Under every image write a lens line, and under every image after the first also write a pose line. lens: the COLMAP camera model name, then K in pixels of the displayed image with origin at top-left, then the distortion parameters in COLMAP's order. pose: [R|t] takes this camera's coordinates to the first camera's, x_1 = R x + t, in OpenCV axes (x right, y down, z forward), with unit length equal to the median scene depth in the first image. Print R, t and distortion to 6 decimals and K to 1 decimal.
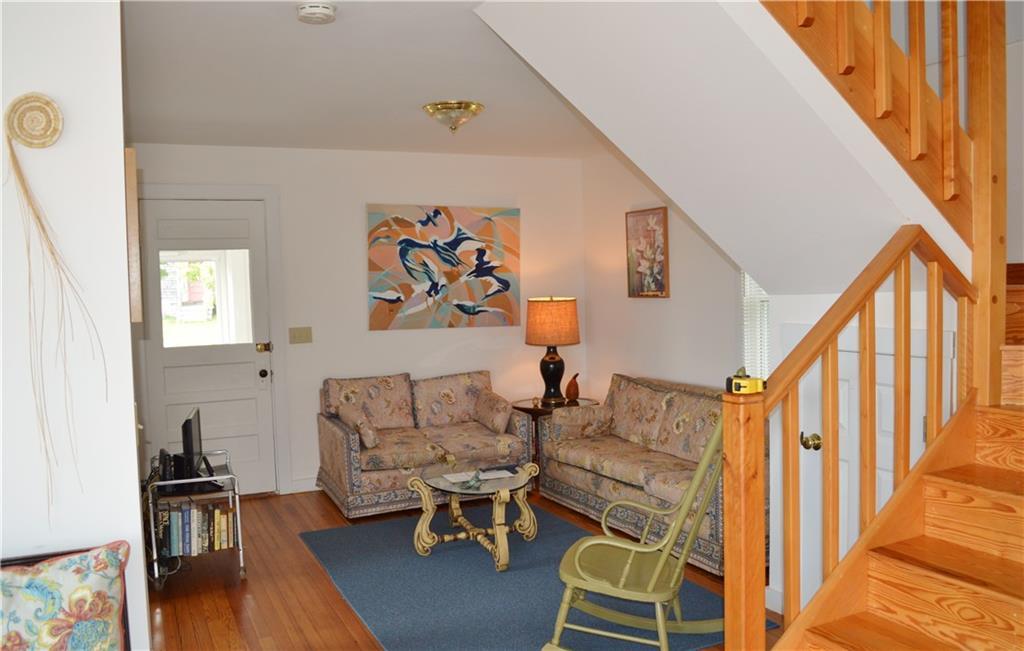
lens RADIAL K [[844.2, 0, 512.0], [0, 844.2, 325.5], [0, 0, 1]] dist [-0.064157, -0.001088]
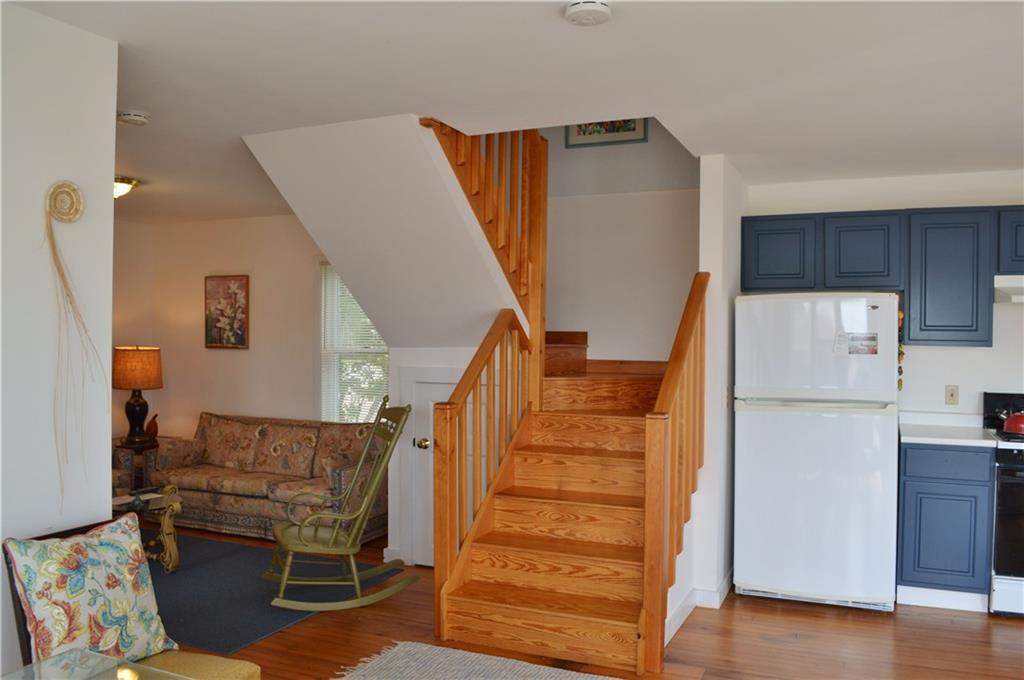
lens RADIAL K [[811.4, 0, 512.0], [0, 811.4, 340.0], [0, 0, 1]] dist [-0.081881, -0.004903]
pose [[0.761725, 0.027429, 0.647320, -0.295121], [0.005396, 0.998800, -0.048671, 0.013759], [-0.647878, 0.040567, 0.760663, -0.148540]]
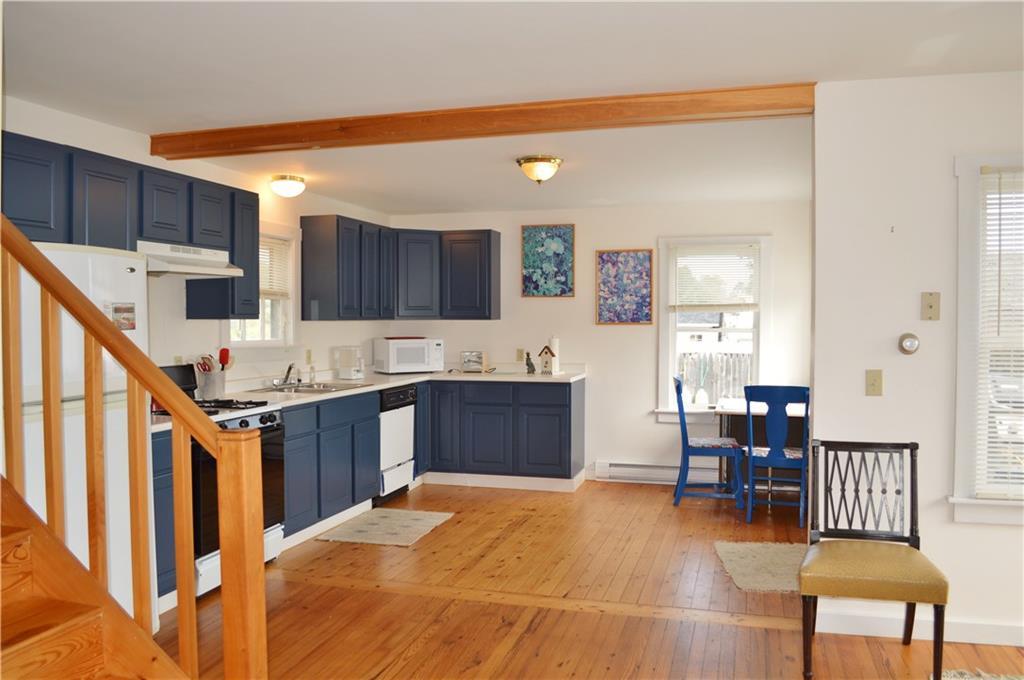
lens RADIAL K [[811.4, 0, 512.0], [0, 811.4, 340.0], [0, 0, 1]] dist [-0.081881, -0.004903]
pose [[-0.744531, 0.008739, 0.667530, -0.153791], [0.056966, 0.997099, 0.050484, -0.013306], [-0.665153, 0.075613, -0.742869, 0.447255]]
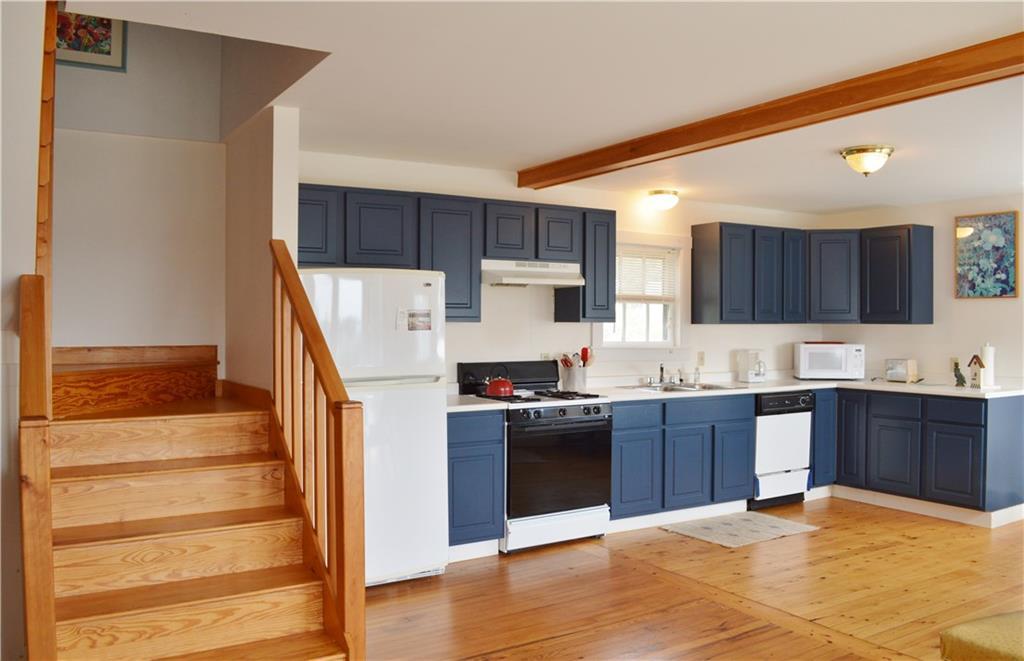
lens RADIAL K [[824.8, 0, 512.0], [0, 824.8, 330.5], [0, 0, 1]] dist [-0.076503, -0.000647]
pose [[-0.110481, 0.013713, 0.993784, -0.356143], [0.055578, 0.998425, -0.007599, 0.003669], [-0.992323, 0.054393, -0.111069, 0.206878]]
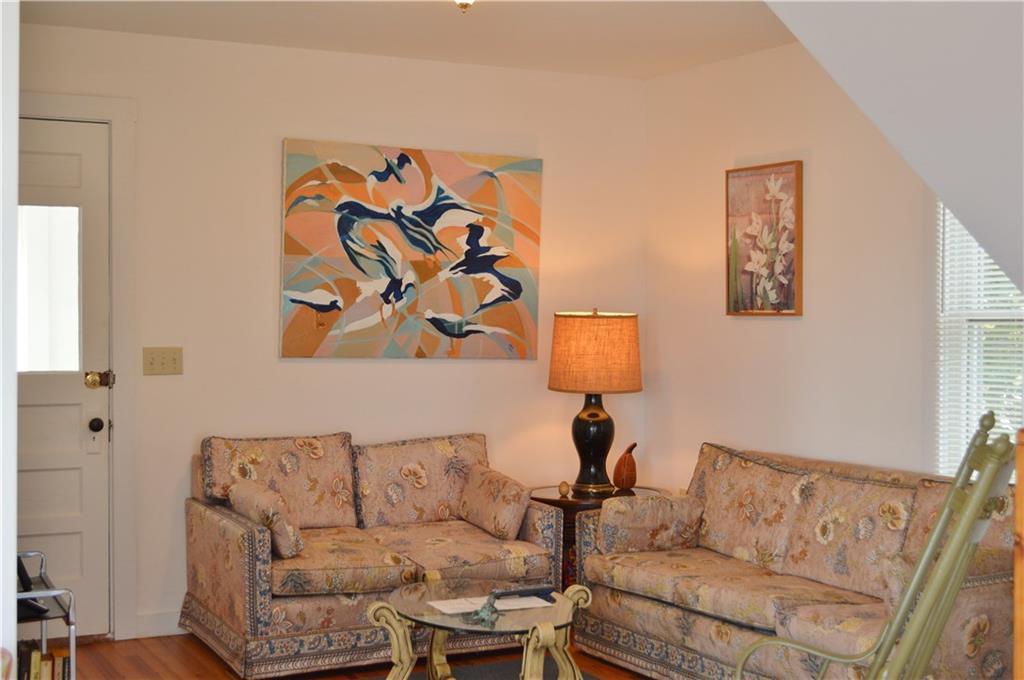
lens RADIAL K [[1439.1, 0, 512.0], [0, 1439.1, 340.0], [0, 0, 1]] dist [-0.007992, -0.034029]
pose [[0.998524, 0.031176, 0.044473, -0.062022], [-0.029600, 0.998926, -0.035652, 0.027201], [-0.045537, 0.034283, 0.998374, 0.009539]]
